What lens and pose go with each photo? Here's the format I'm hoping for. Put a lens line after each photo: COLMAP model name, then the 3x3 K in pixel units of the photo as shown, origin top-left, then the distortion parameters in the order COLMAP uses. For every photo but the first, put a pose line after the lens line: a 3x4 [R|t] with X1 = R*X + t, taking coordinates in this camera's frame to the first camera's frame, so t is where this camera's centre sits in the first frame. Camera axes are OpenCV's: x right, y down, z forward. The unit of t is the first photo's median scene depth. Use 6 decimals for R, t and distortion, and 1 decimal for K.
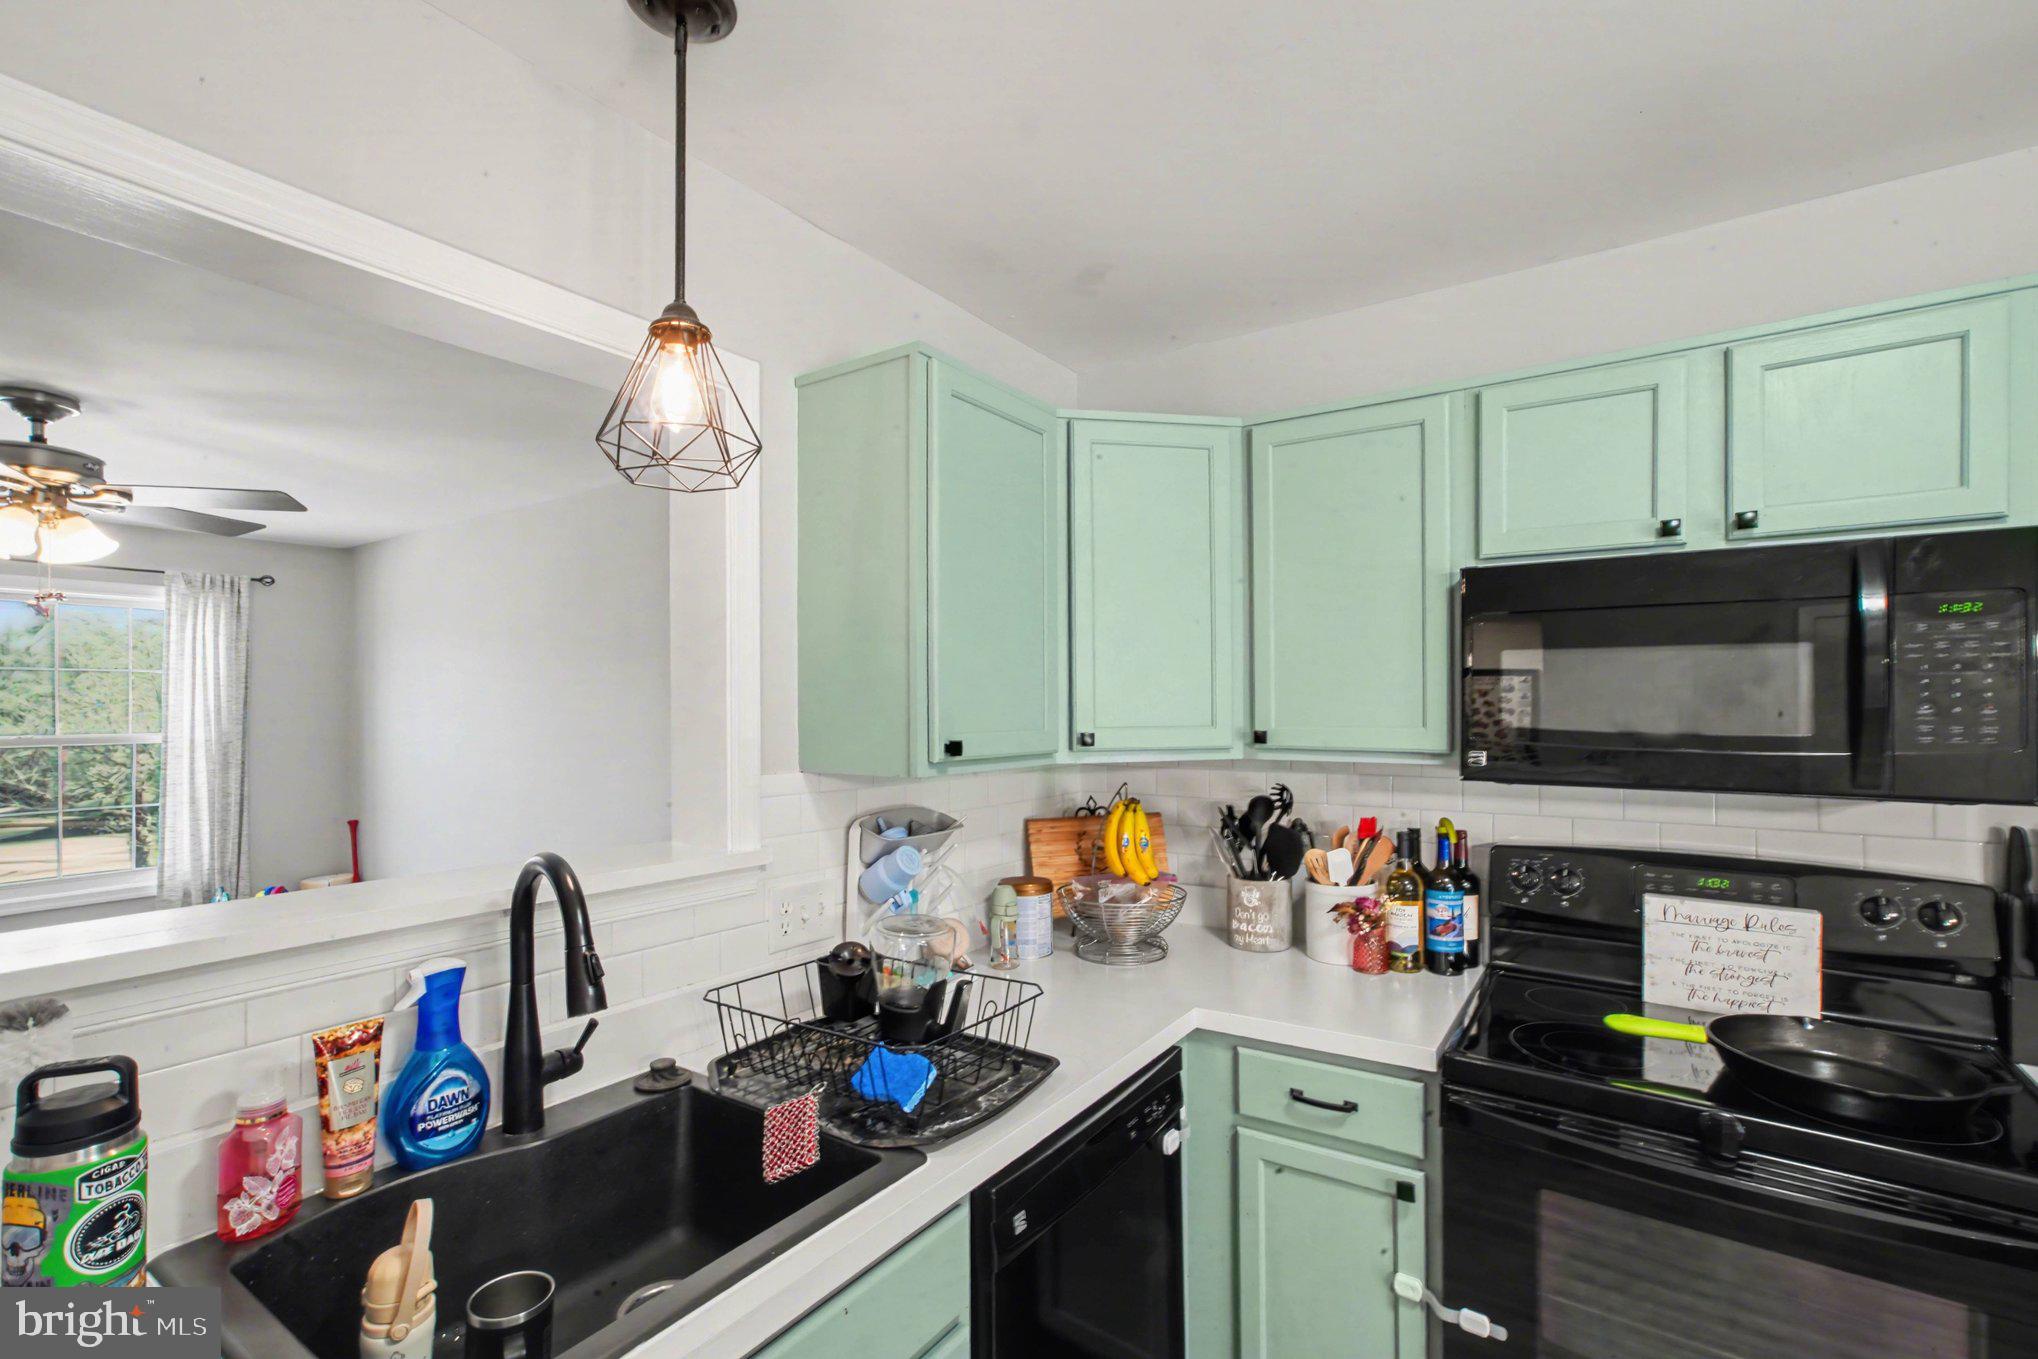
lens RADIAL K [[930.6, 0, 1031.5], [0, 930.6, 709.0], [0, 0, 1]] dist [0.012457, 0.005540]
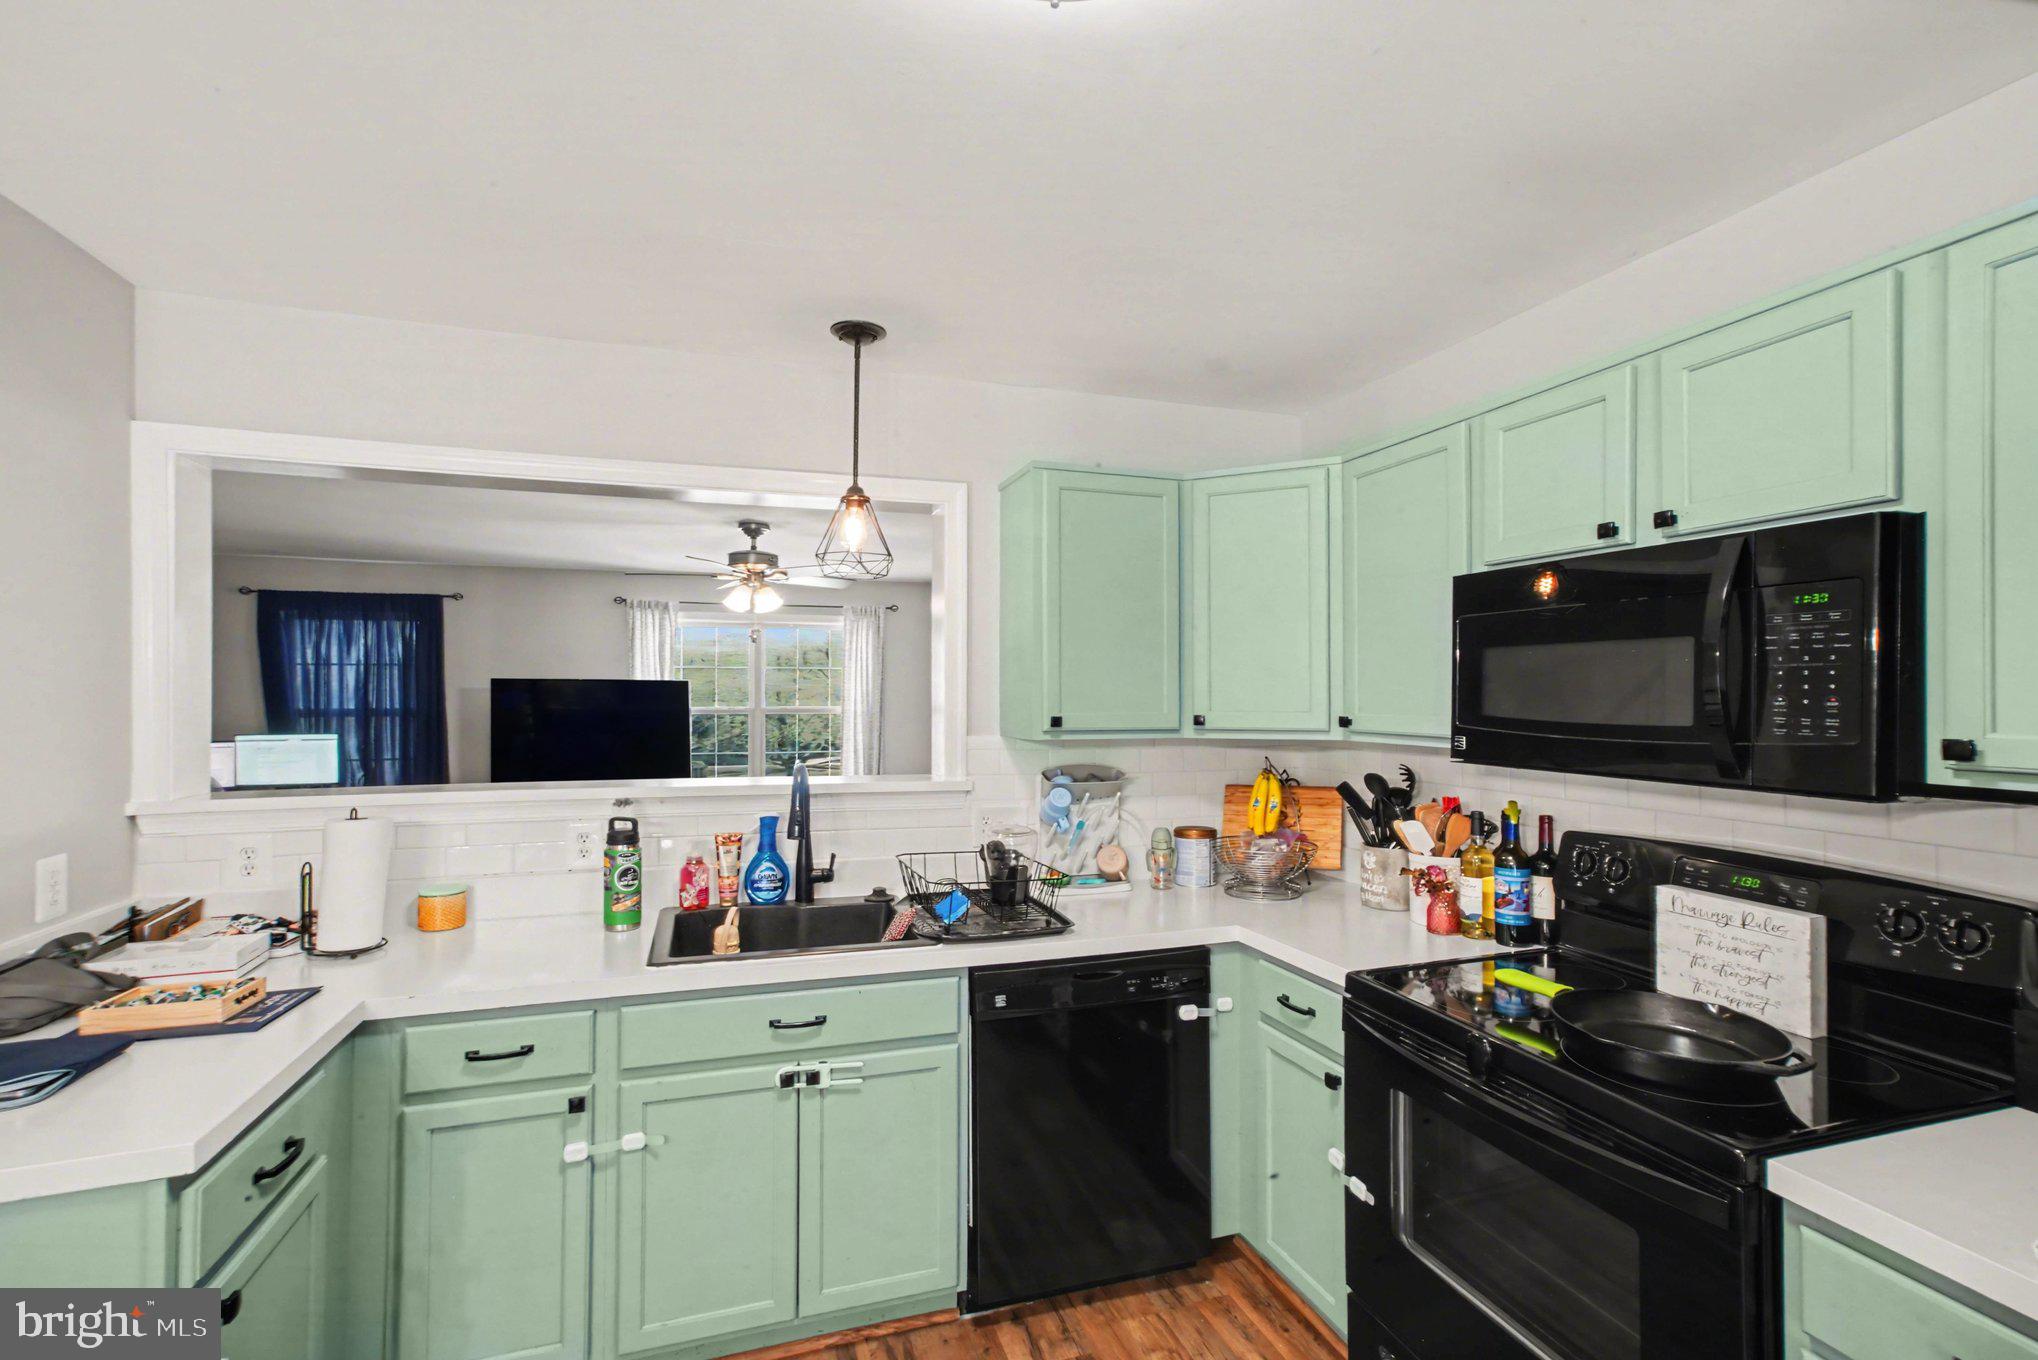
lens RADIAL K [[930.6, 0, 997.9], [0, 930.6, 686.2], [0, 0, 1]] dist [0.012457, 0.005540]
pose [[0.794729, 0.001840, -0.606962, 0.747194], [-0.009150, 0.999918, -0.008950, 0.001102], [0.606896, 0.012666, 0.794680, -0.252183]]
